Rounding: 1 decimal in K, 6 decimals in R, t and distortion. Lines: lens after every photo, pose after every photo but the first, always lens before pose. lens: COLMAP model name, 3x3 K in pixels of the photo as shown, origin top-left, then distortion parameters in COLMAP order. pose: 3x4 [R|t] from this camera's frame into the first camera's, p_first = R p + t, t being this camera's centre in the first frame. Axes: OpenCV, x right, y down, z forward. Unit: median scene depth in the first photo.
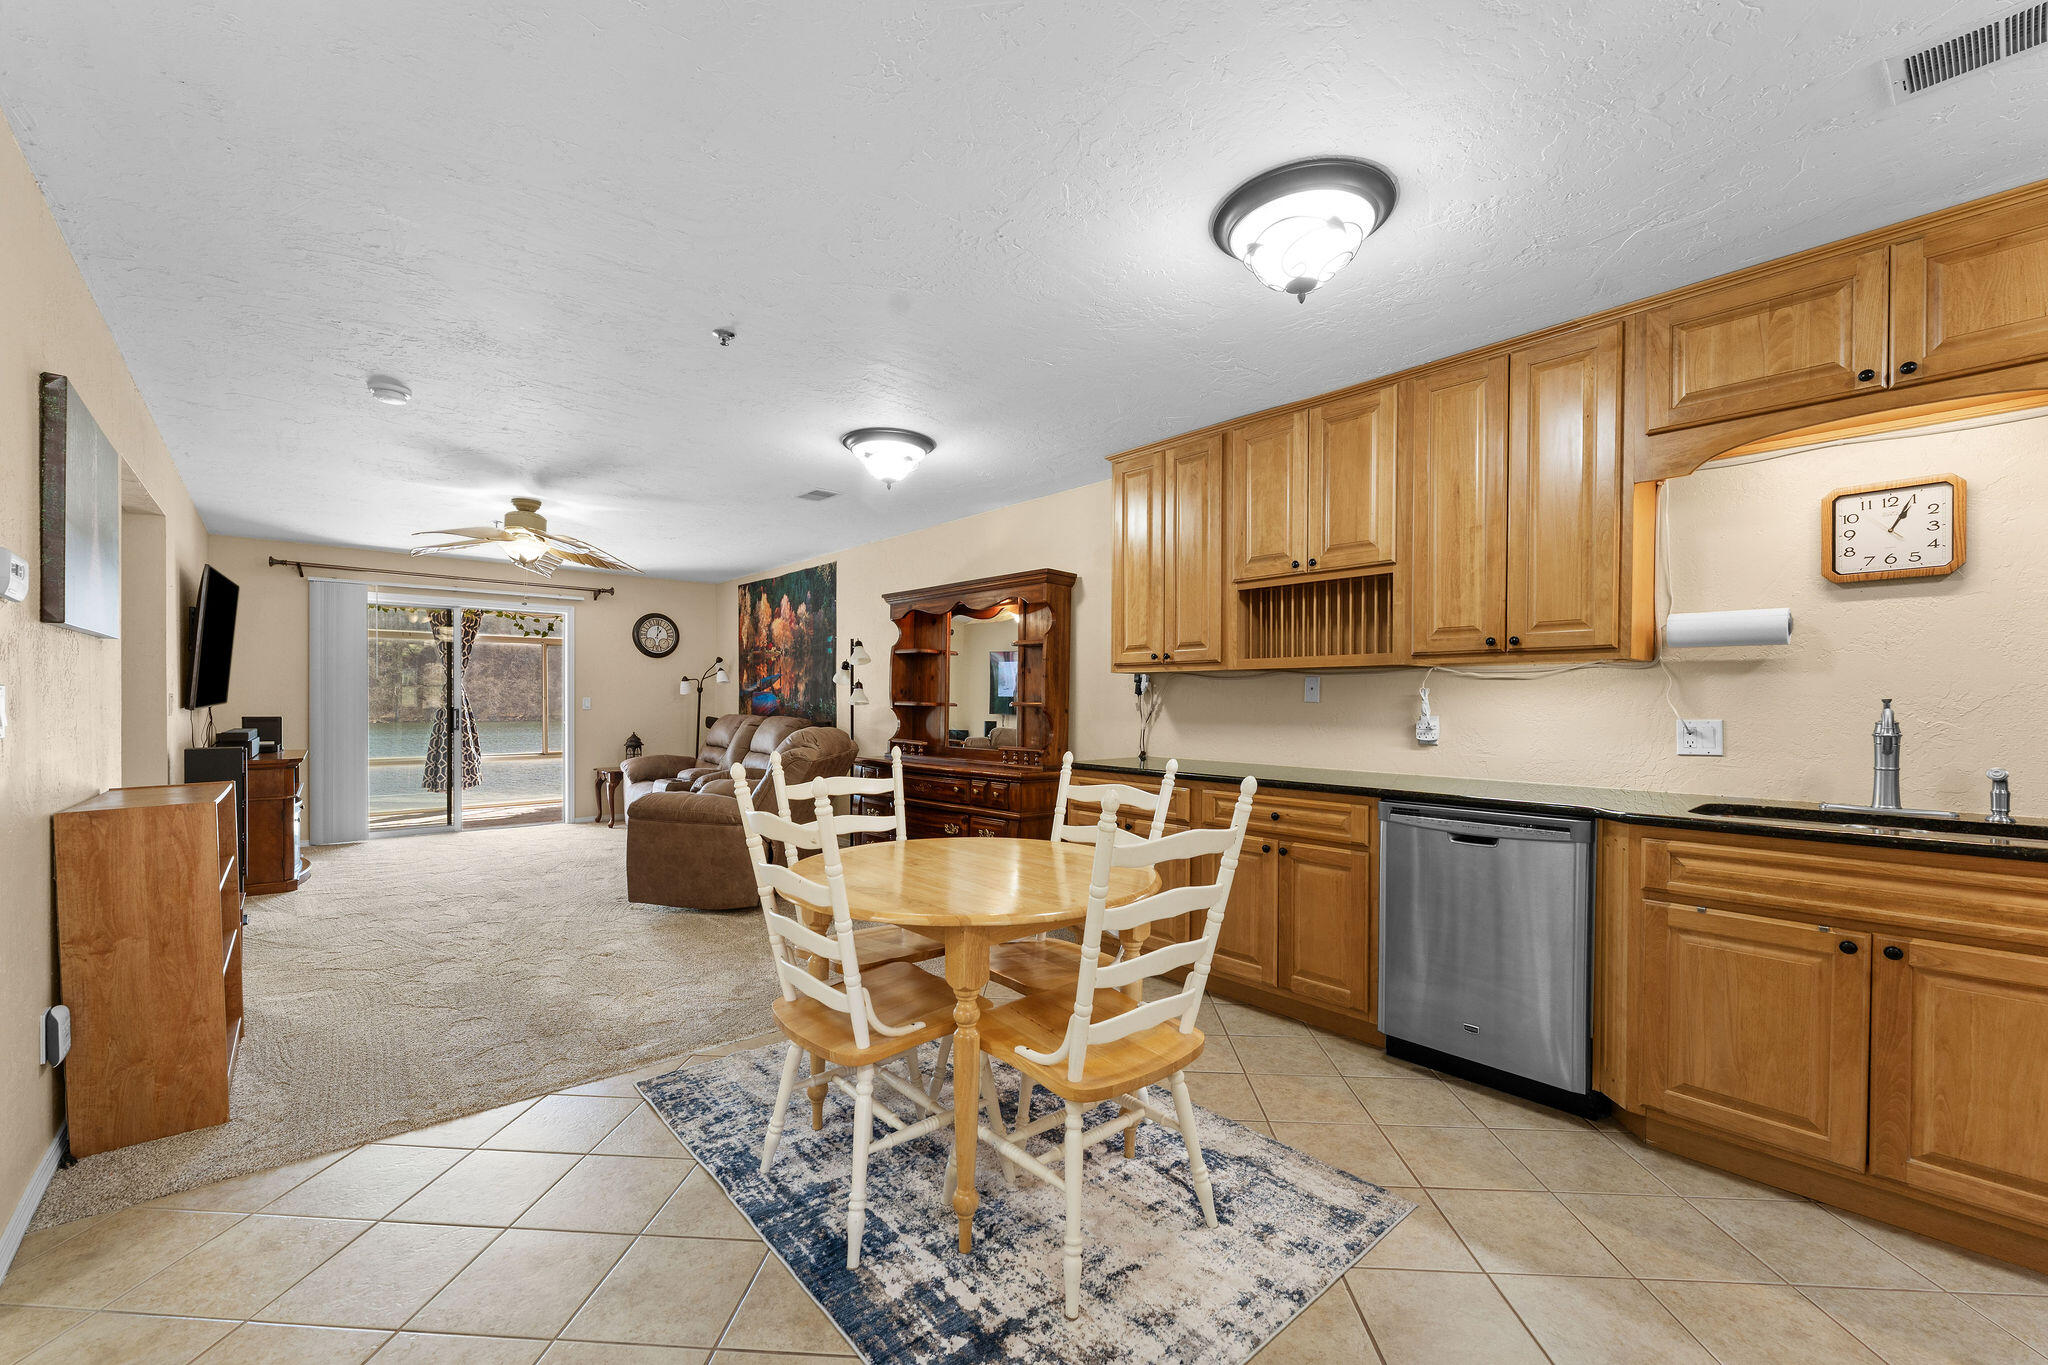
lens RADIAL K [[819.6, 0, 1026.9], [0, 819.6, 711.1], [0, 0, 1]] dist [-0.004490, -0.000451]
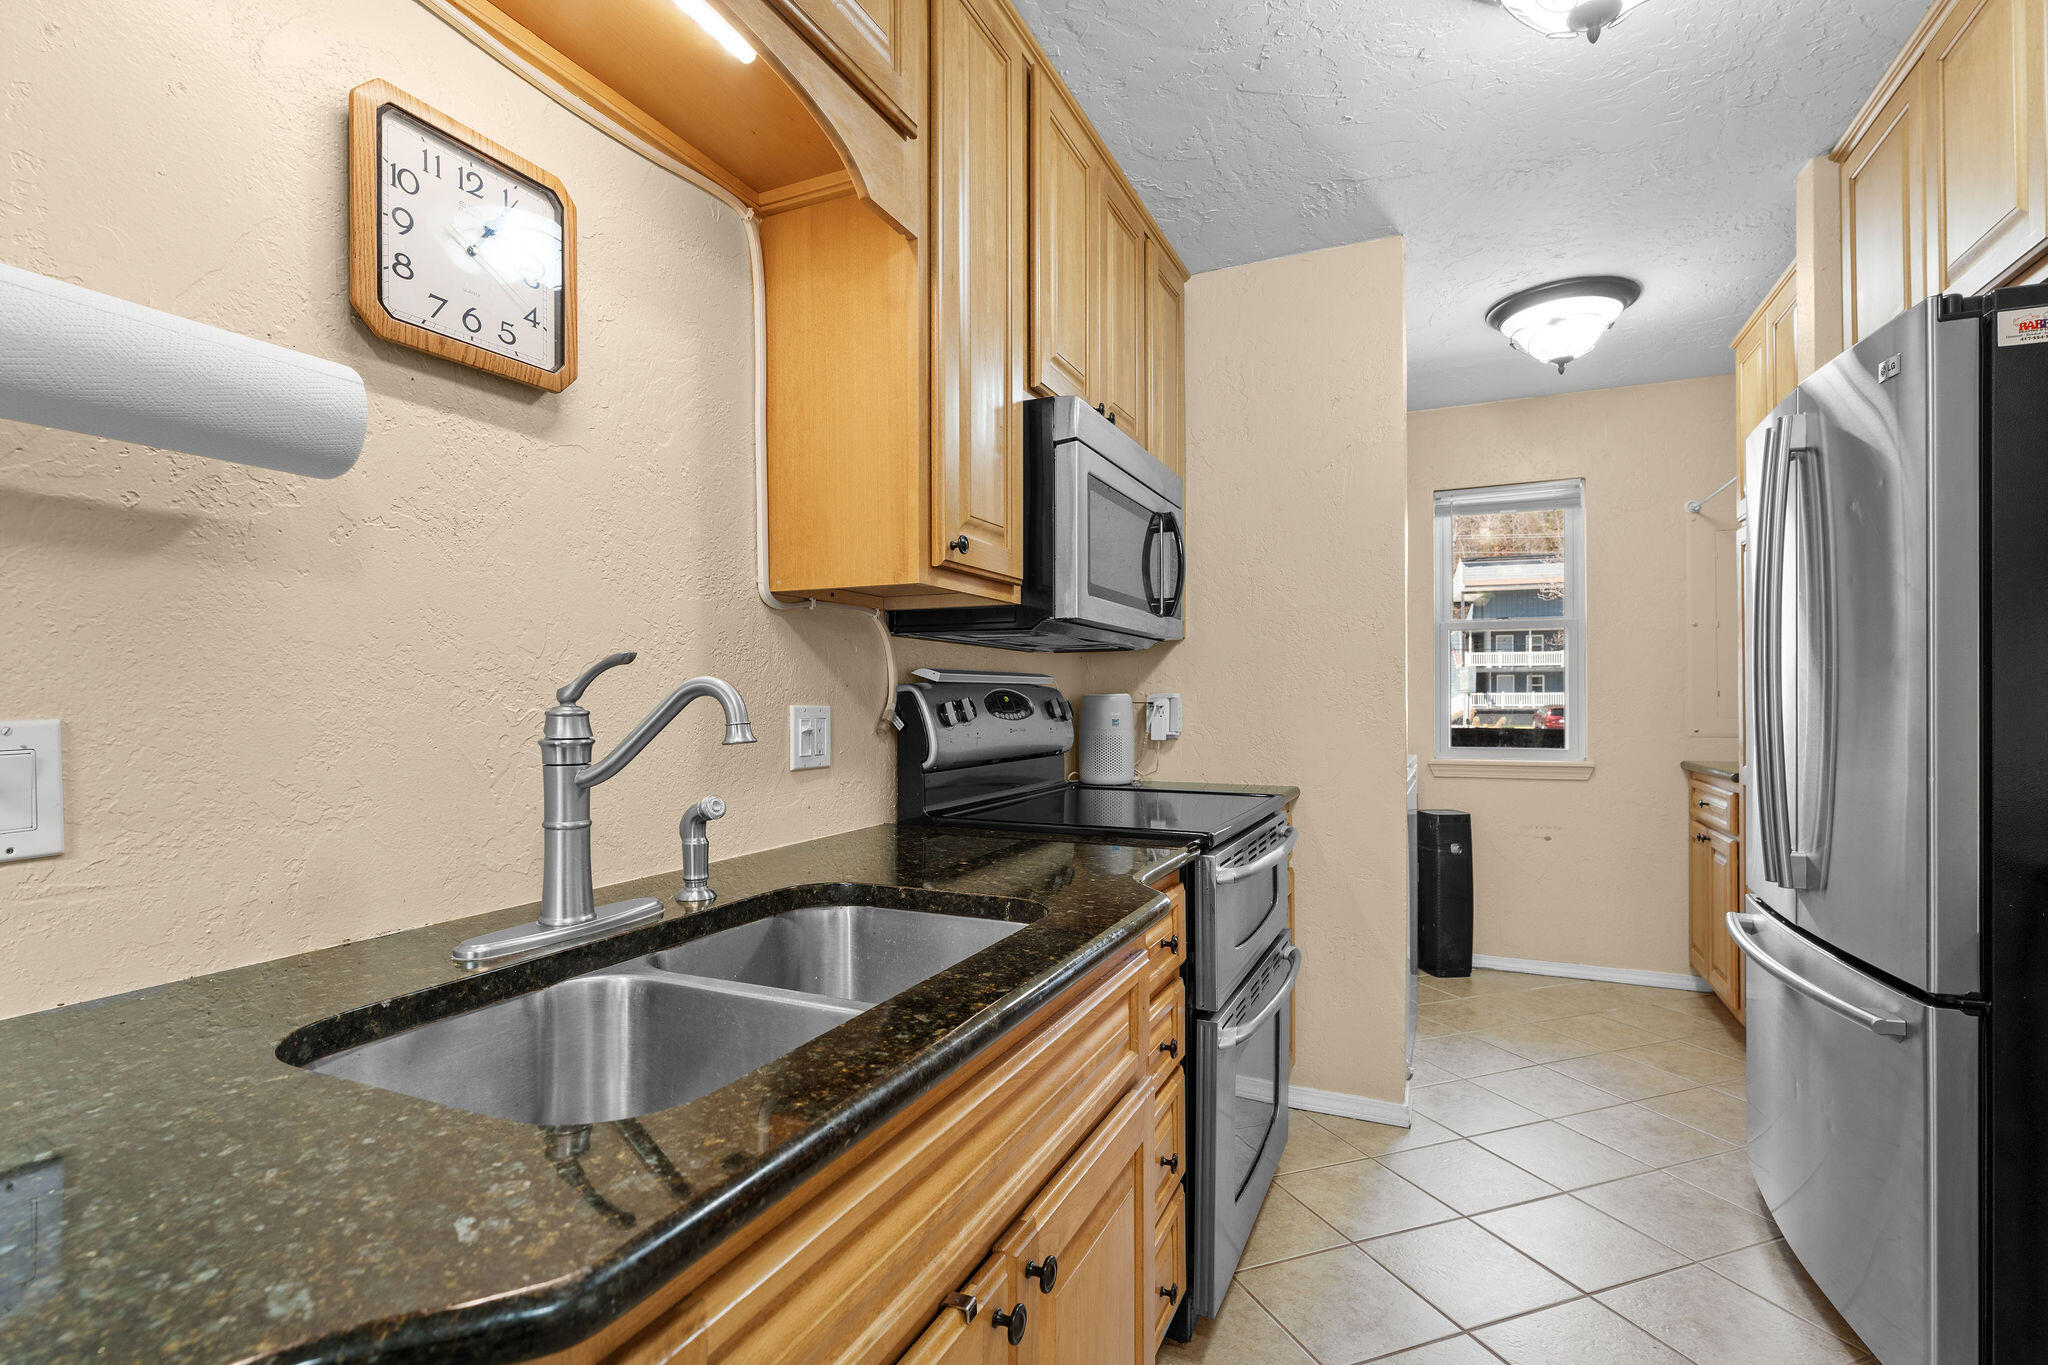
lens RADIAL K [[990.8, 0, 1018.3], [0, 990.8, 681.2], [0, 0, 1]] dist [-0.002821, -0.000060]
pose [[-0.395762, 0.015595, 0.918220, 0.406380], [0.018774, 0.999784, -0.008889, 0.006222], [-0.918161, 0.013721, -0.395970, 0.785257]]
